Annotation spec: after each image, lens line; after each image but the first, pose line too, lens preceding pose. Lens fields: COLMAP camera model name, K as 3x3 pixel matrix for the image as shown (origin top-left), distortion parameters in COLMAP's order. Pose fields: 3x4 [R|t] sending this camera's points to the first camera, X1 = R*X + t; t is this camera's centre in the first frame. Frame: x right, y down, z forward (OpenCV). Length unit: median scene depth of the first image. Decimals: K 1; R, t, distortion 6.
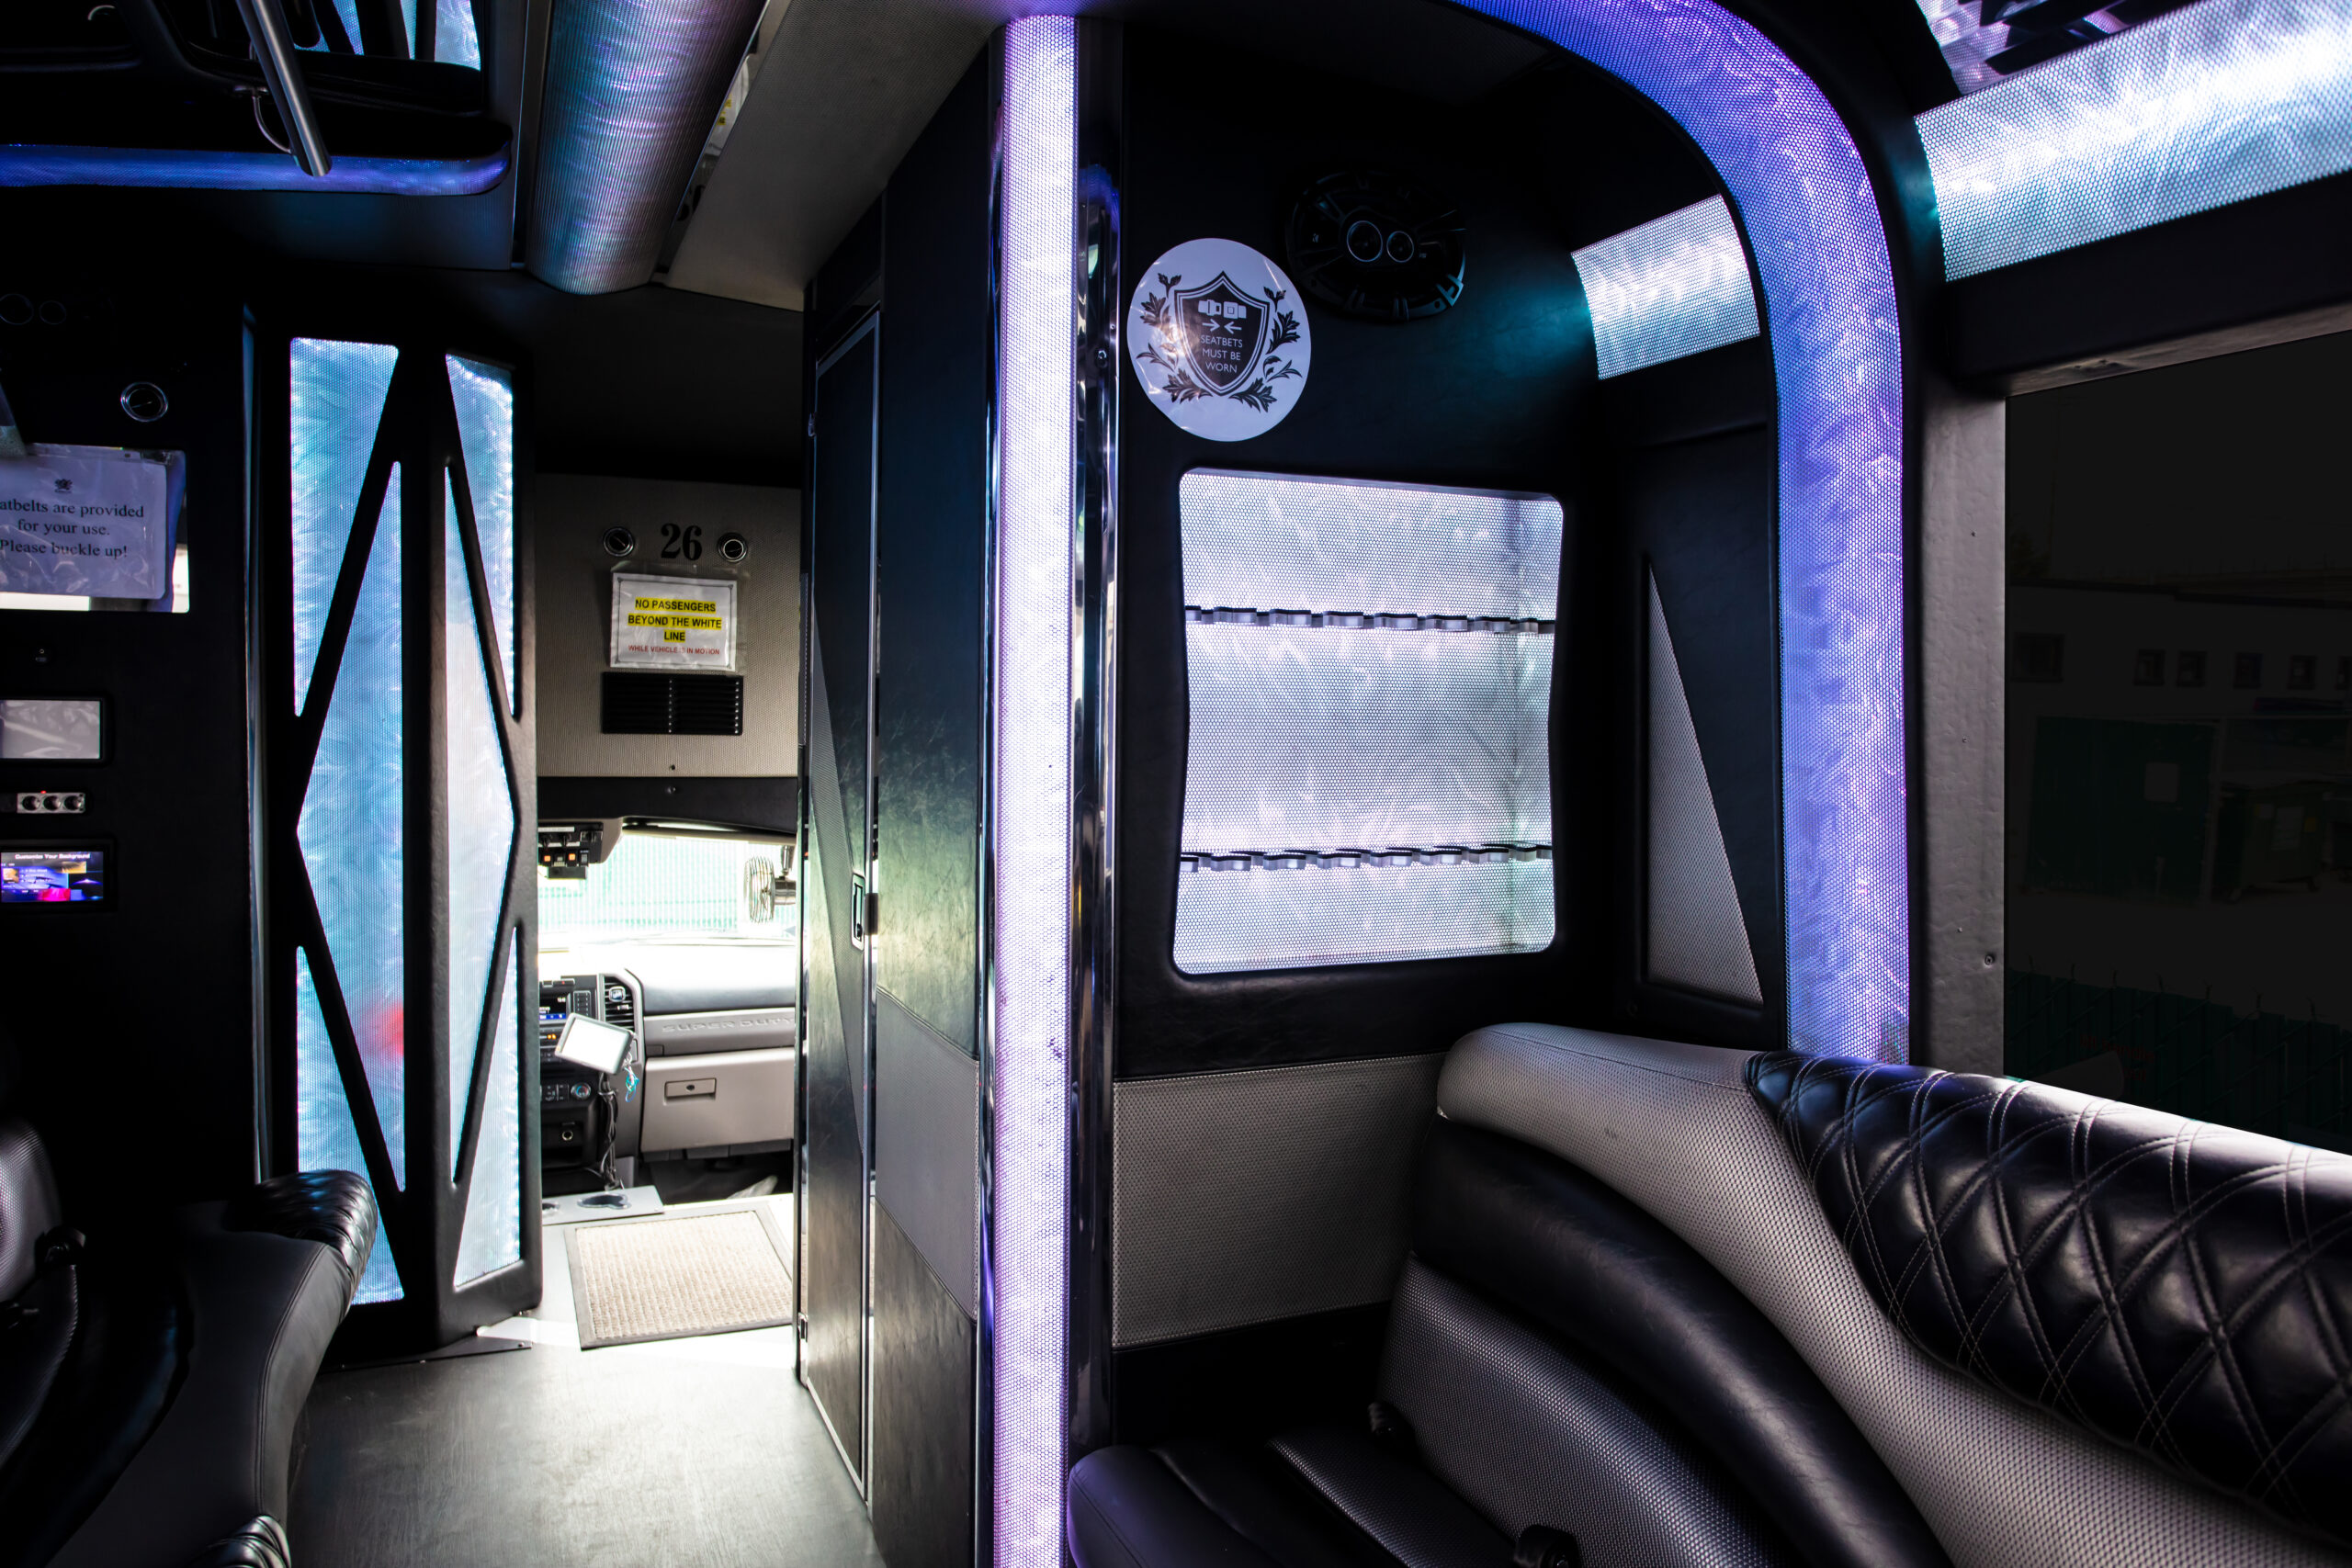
lens RADIAL K [[1715.8, 0, 1176.0], [0, 1715.8, 784.0], [0, 0, 1]] dist [-0.008943, 0.002107]
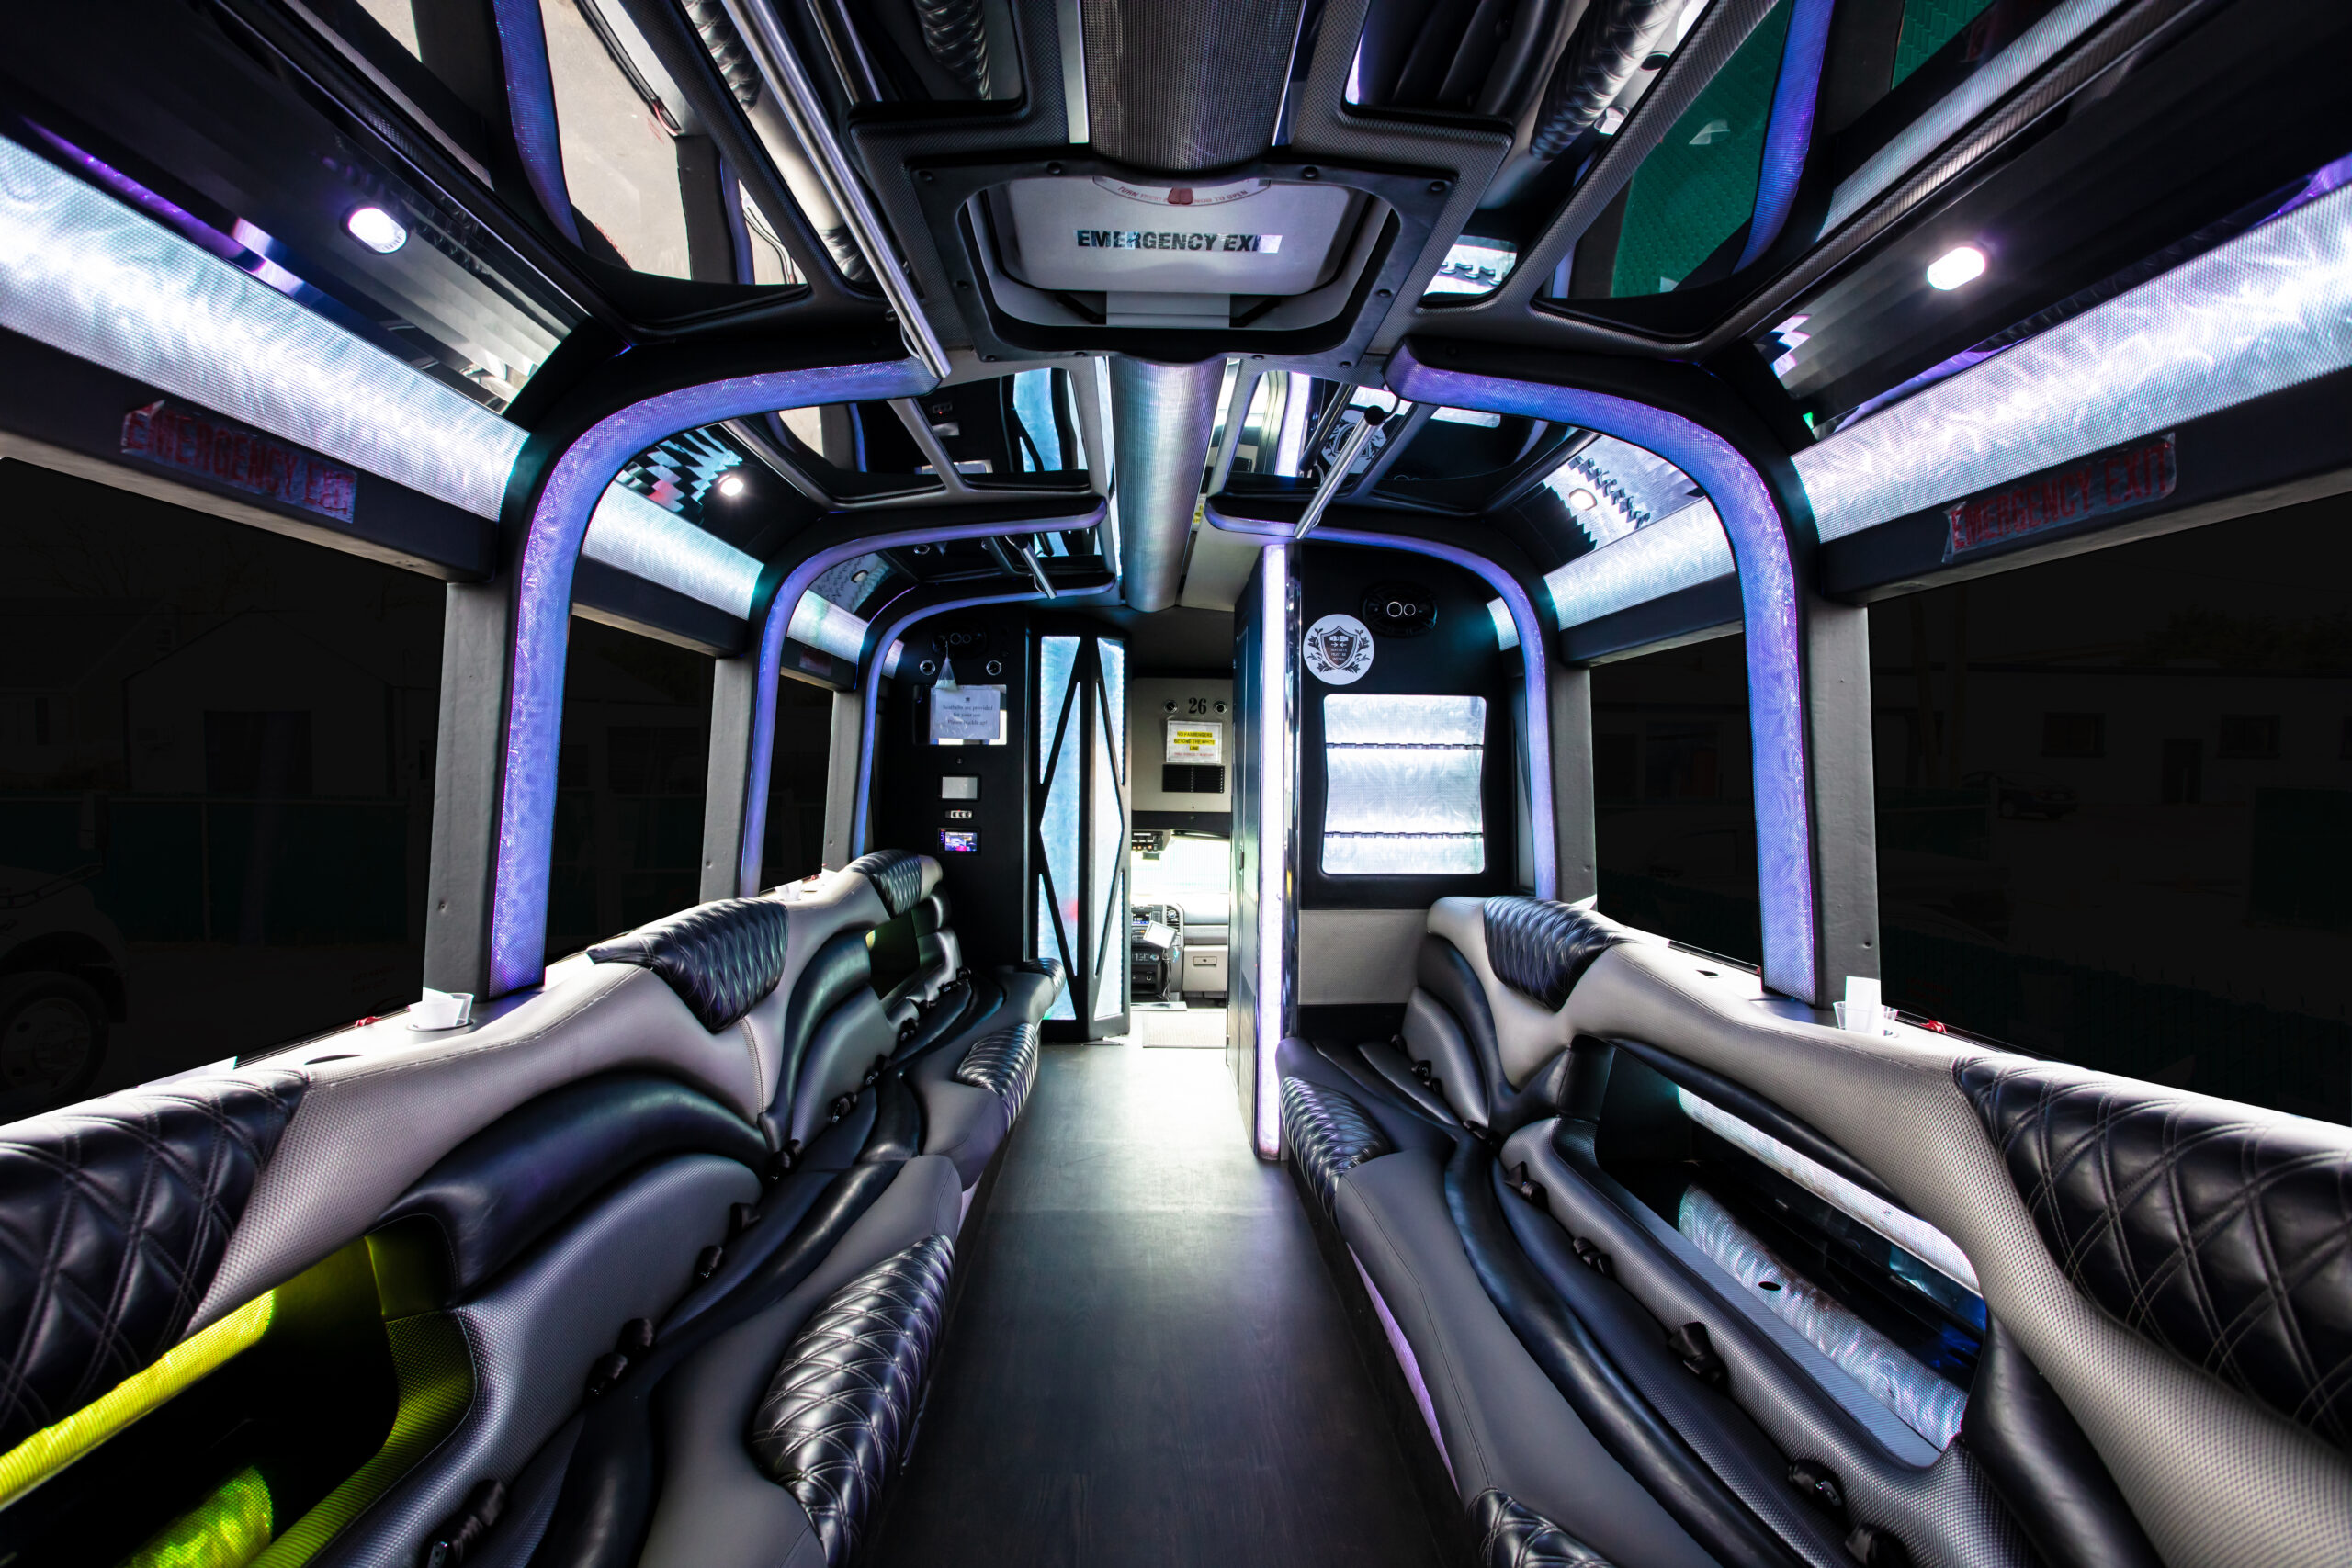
lens RADIAL K [[1271.5, 0, 1176.0], [0, 1271.5, 784.0], [0, 0, 1]] dist [-0.003402, -0.000203]
pose [[0.934690, -0.000544, -0.355463, 0.363792], [-0.014807, 0.999071, -0.040464, 0.036446], [0.355155, 0.043085, 0.933814, -0.730066]]
